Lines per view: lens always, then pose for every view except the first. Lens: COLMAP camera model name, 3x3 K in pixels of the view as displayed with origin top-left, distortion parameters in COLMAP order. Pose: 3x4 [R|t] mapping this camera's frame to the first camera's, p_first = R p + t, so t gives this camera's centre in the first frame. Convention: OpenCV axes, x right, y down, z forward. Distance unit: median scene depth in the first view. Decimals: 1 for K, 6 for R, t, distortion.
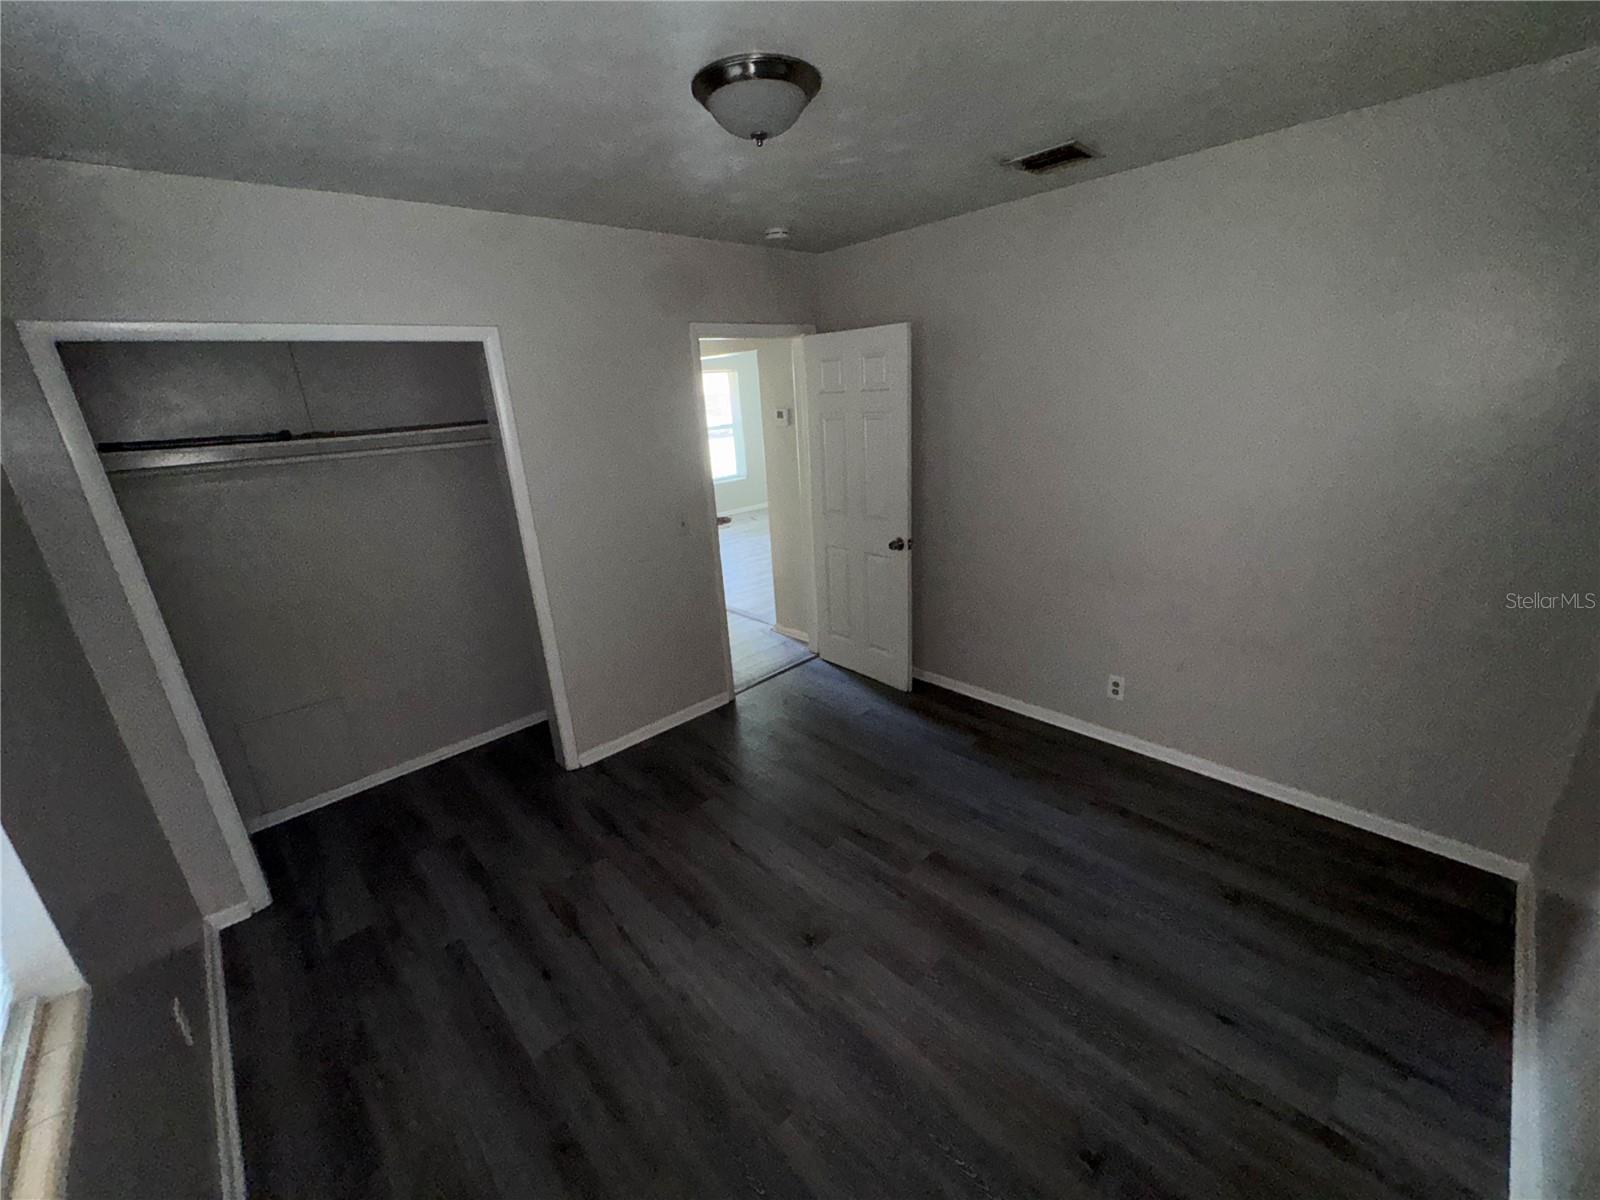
lens RADIAL K [[643.7, 0, 799.3], [0, 643.7, 602.2], [0, 0, 1]] dist [-0.000500, -0.000947]
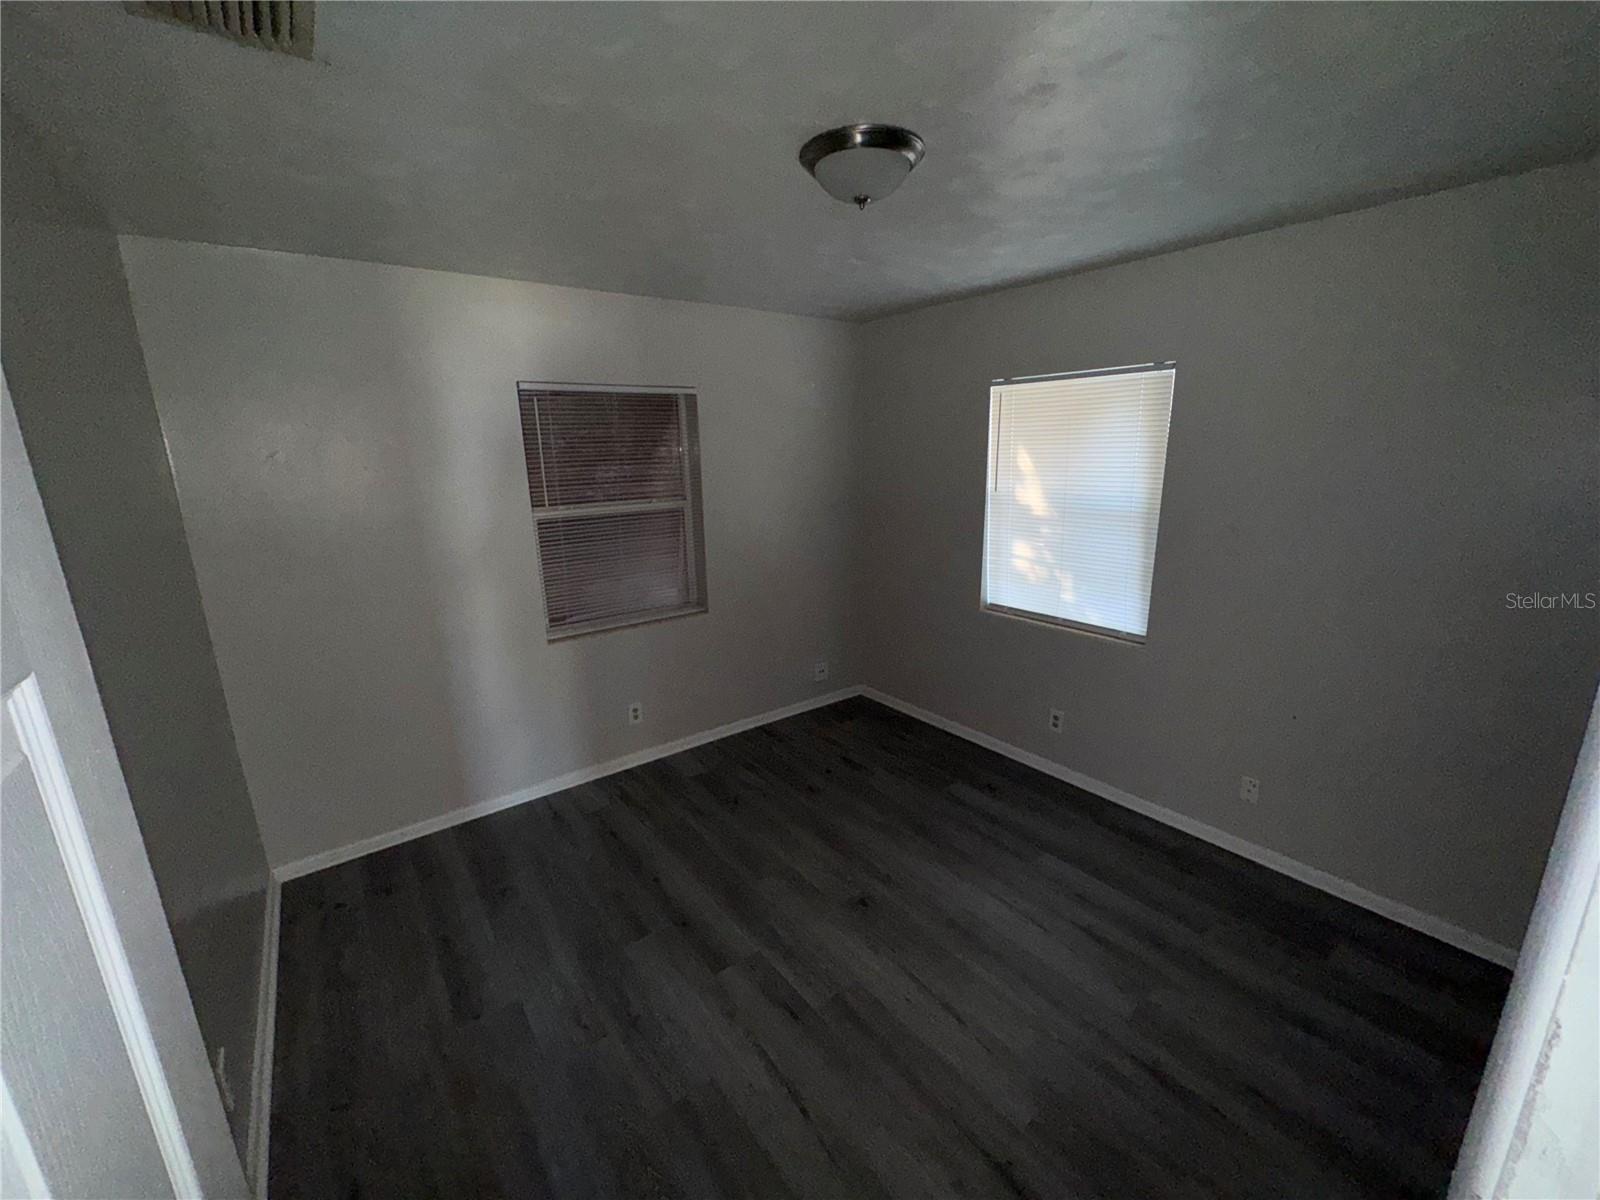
lens RADIAL K [[643.7, 0, 800.4], [0, 643.7, 603.0], [0, 0, 1]] dist [-0.000500, -0.000947]
pose [[-0.990061, 0.054627, 0.129595, -0.051855], [0.114367, 0.849009, 0.515852, -0.533326], [-0.081848, 0.525547, -0.846818, 1.648791]]
